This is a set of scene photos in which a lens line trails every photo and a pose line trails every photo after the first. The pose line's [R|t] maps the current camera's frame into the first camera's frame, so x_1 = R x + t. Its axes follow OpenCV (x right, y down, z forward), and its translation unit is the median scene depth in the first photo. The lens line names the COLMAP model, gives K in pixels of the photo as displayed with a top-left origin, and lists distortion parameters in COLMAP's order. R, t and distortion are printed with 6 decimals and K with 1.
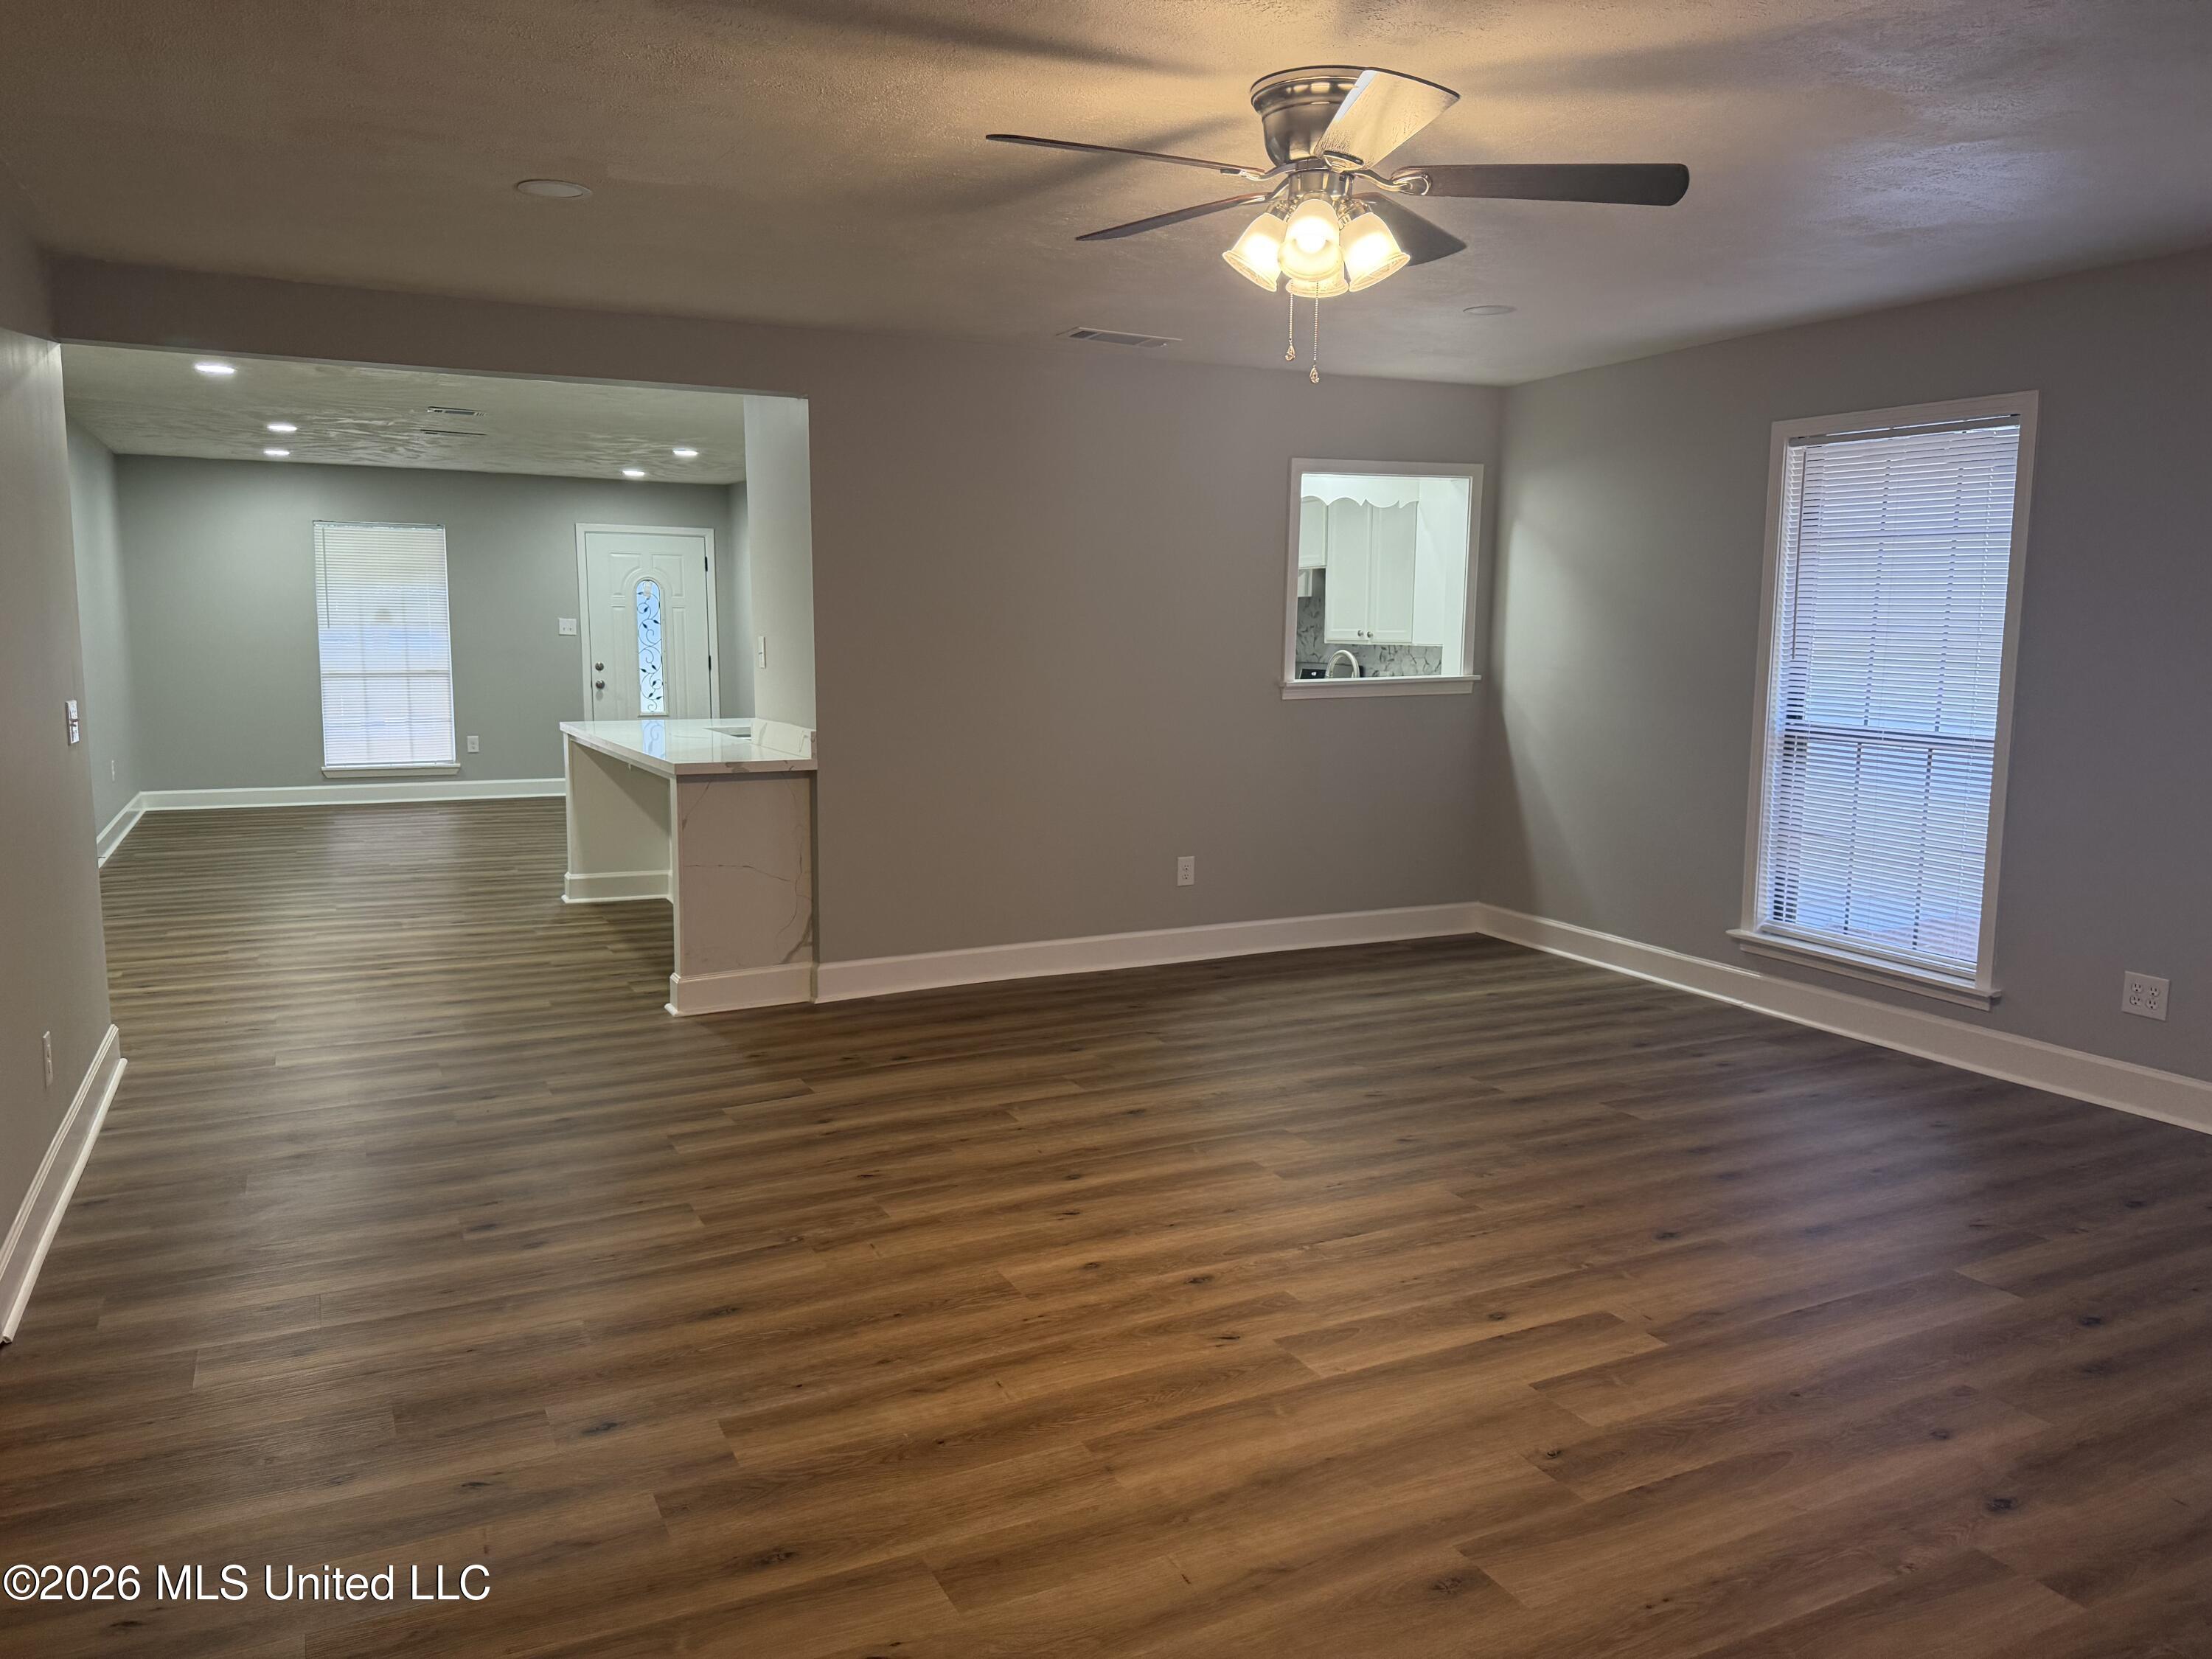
lens RADIAL K [[1534.3, 0, 1099.4], [0, 1534.3, 831.8], [0, 0, 1]] dist [0.107119, -0.161894]
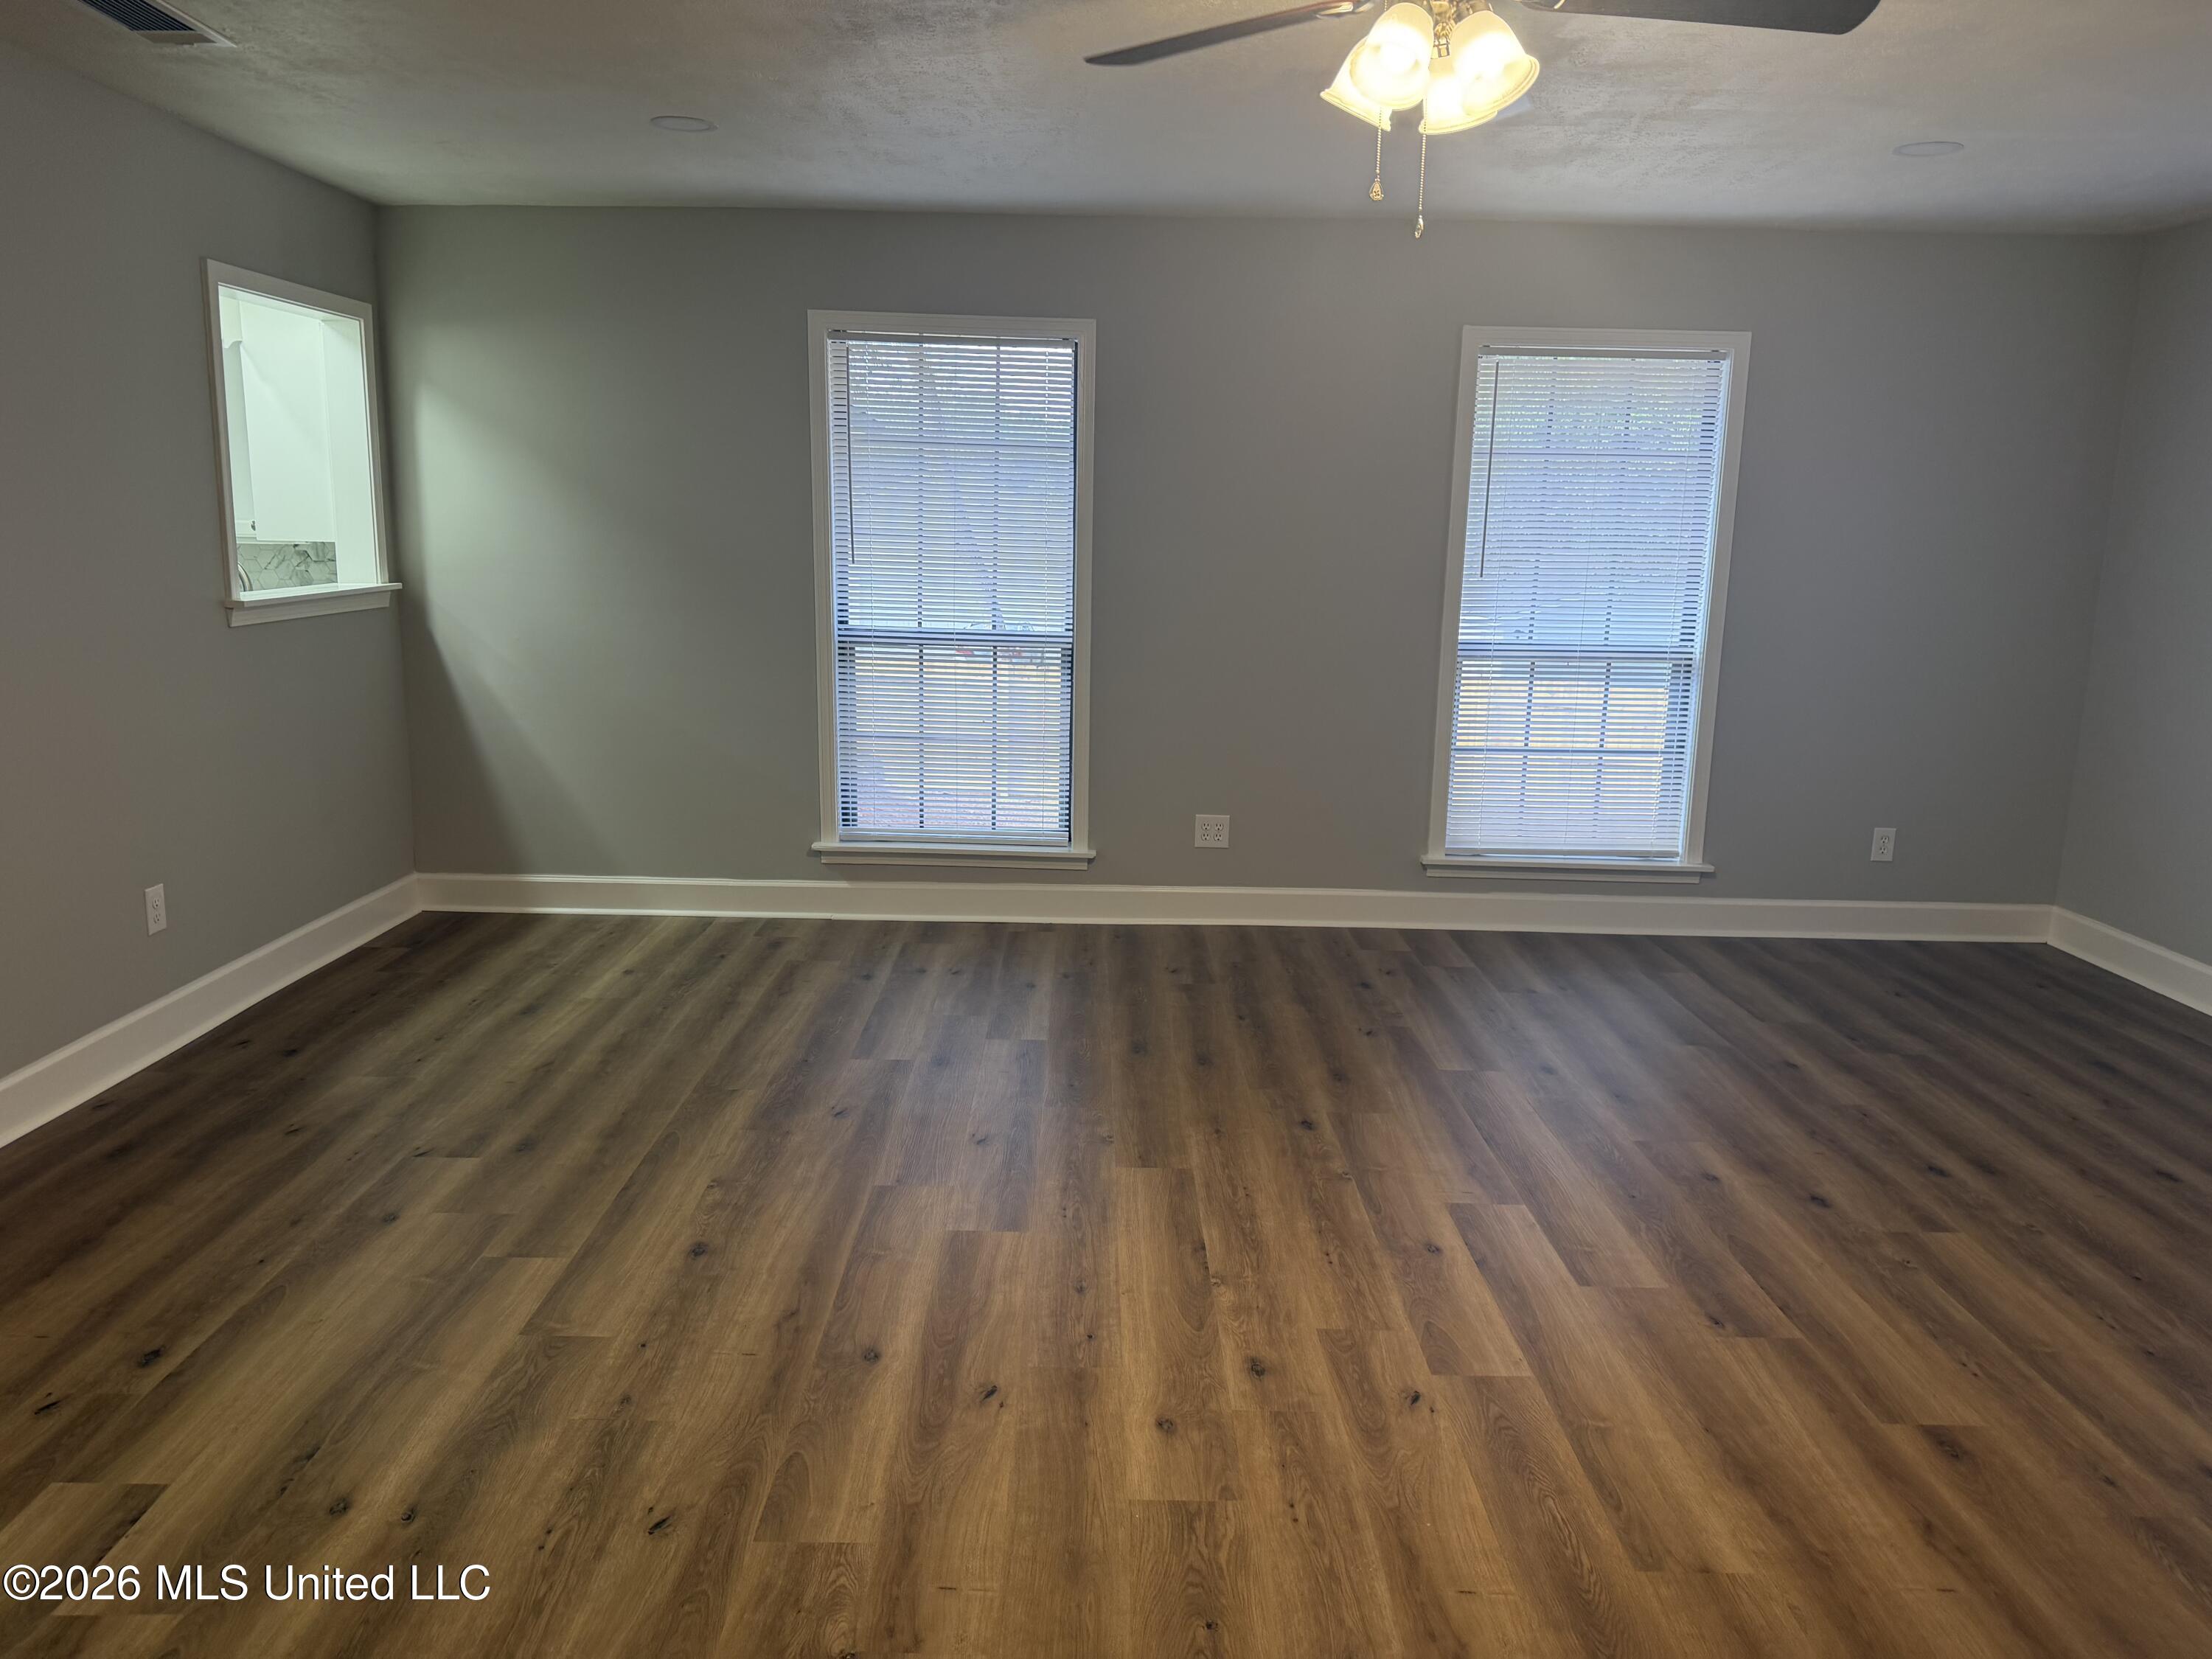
lens RADIAL K [[1534.3, 0, 1099.4], [0, 1534.3, 831.8], [0, 0, 1]] dist [0.107119, -0.161894]
pose [[0.444652, -0.170453, 0.879335, -0.551721], [0.104996, 0.984877, 0.137818, -0.089878], [-0.889528, 0.031045, 0.455824, 0.610593]]
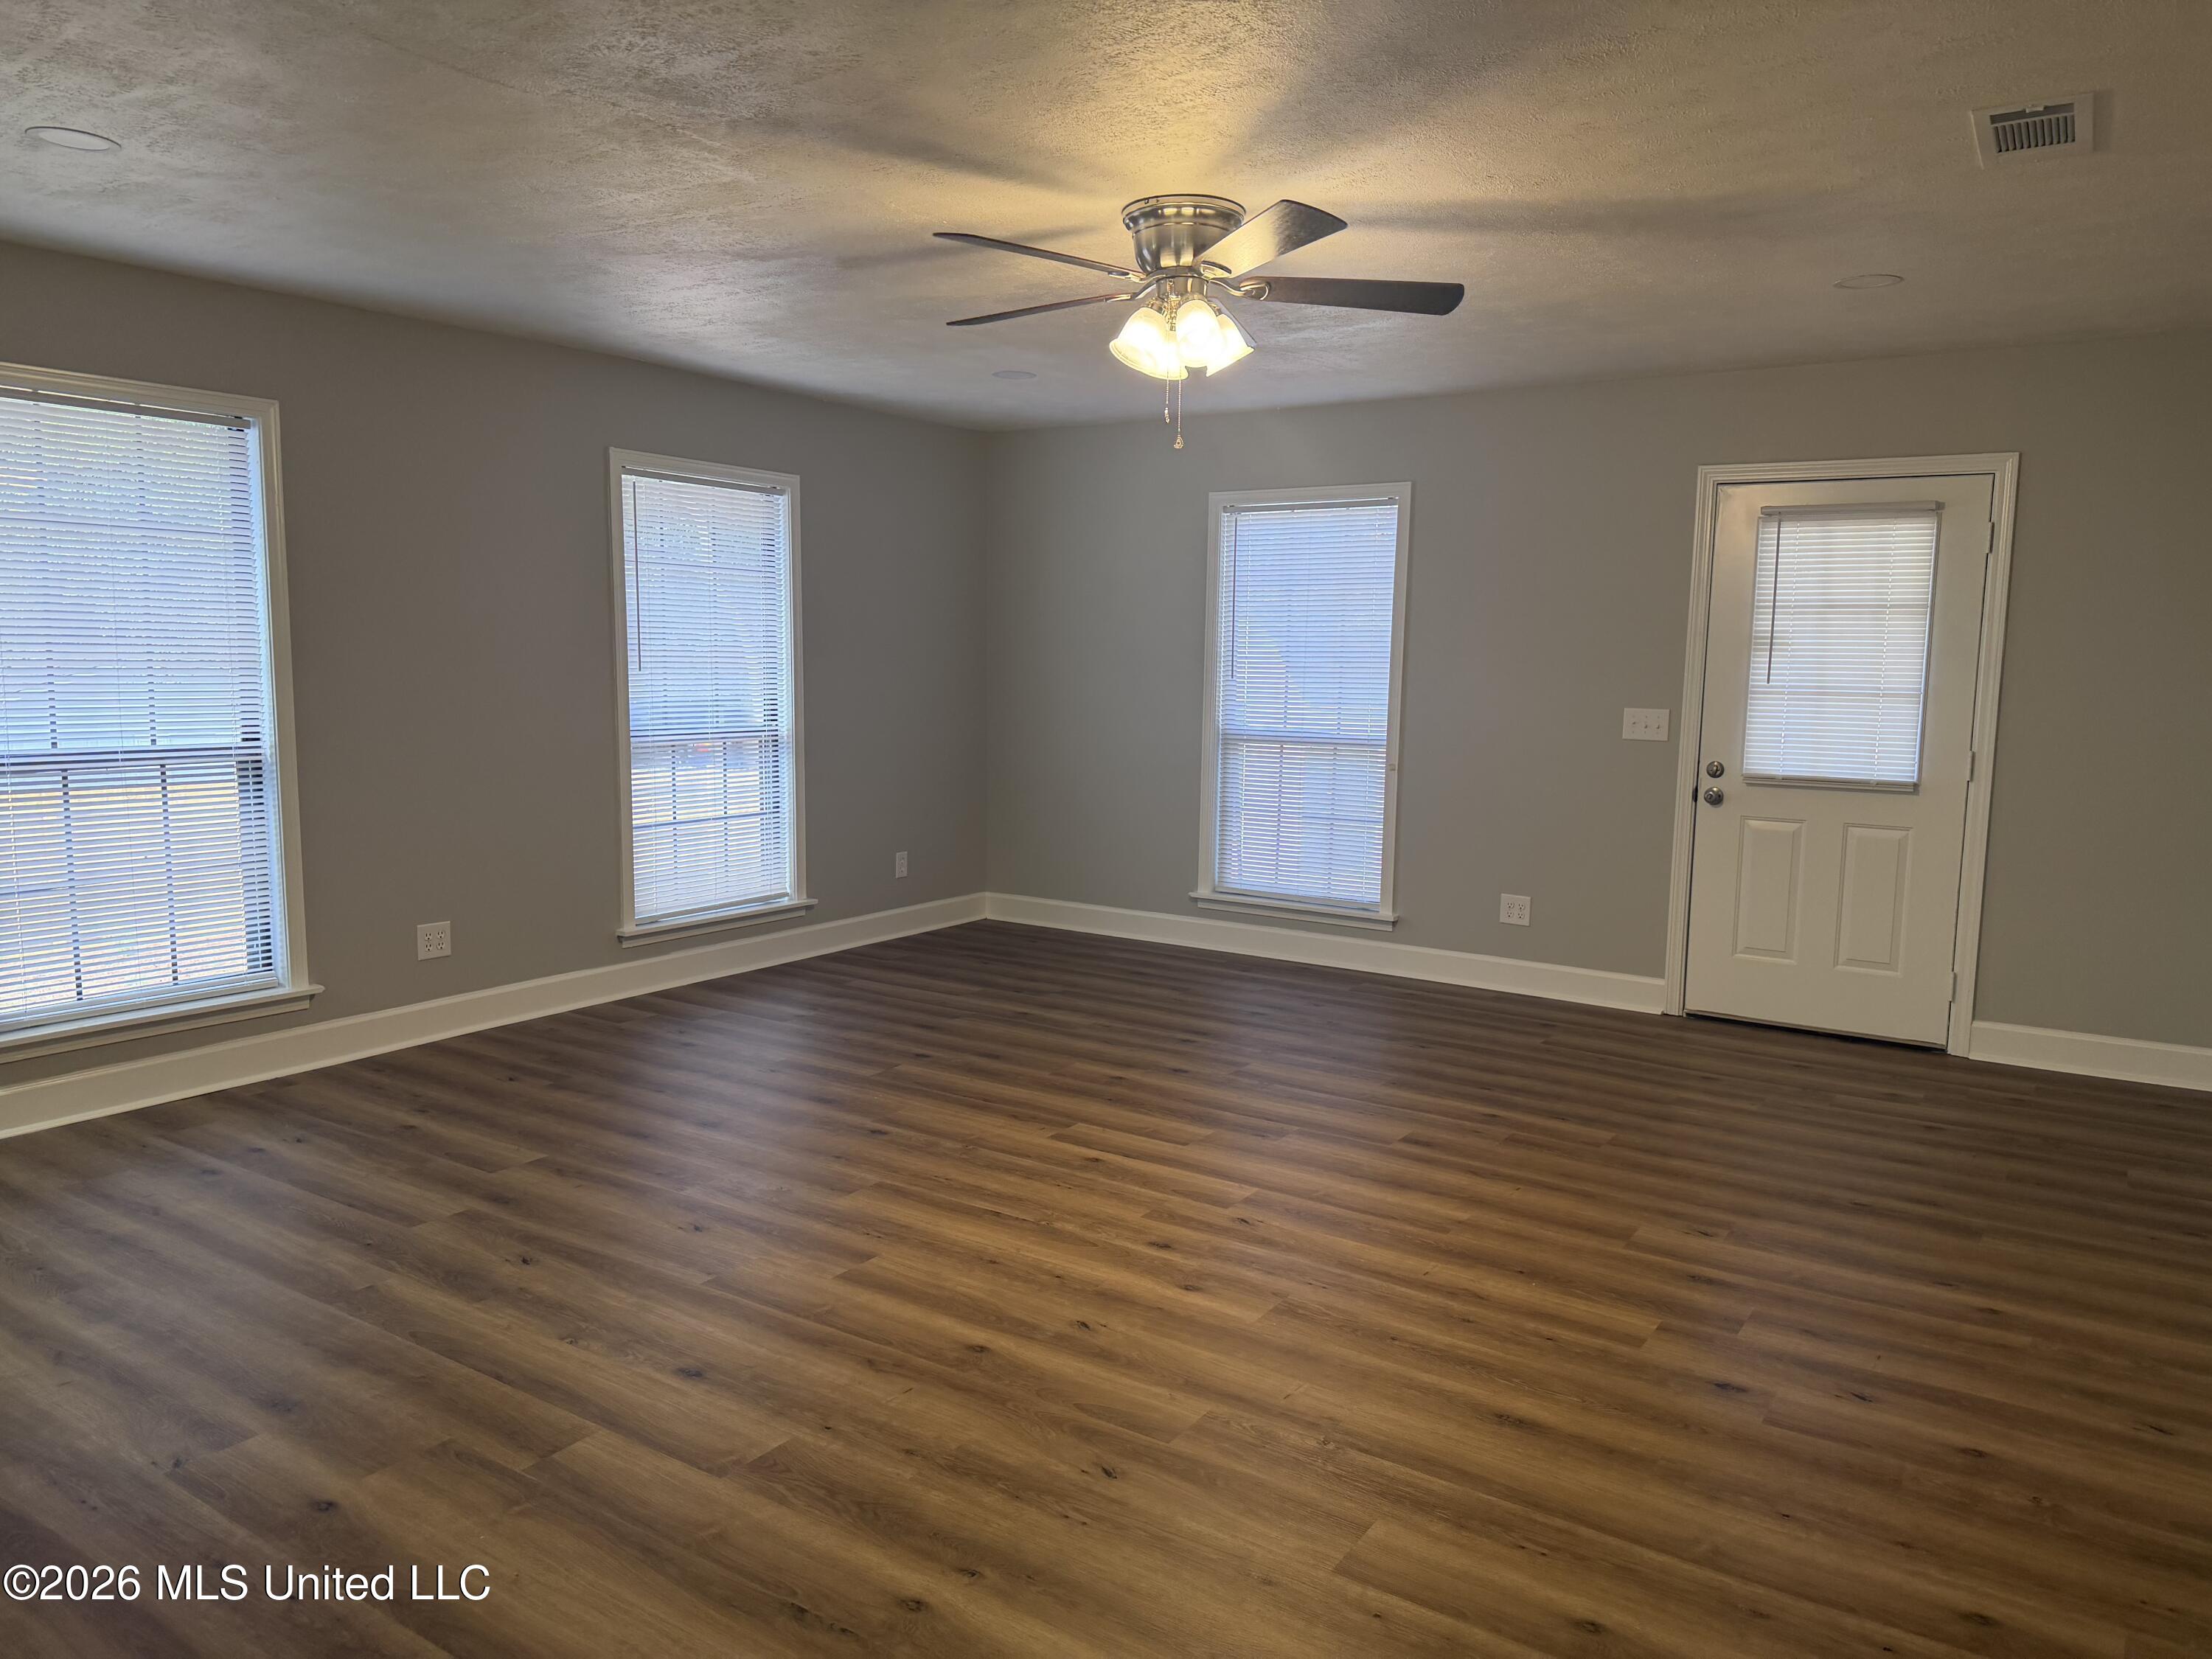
lens RADIAL K [[1534.3, 0, 1099.4], [0, 1534.3, 831.8], [0, 0, 1]] dist [0.107119, -0.161894]
pose [[-0.490851, -0.118343, 0.863169, -0.720002], [0.100586, 0.976409, 0.191068, -0.183501], [-0.865418, 0.180609, -0.467368, 1.309639]]
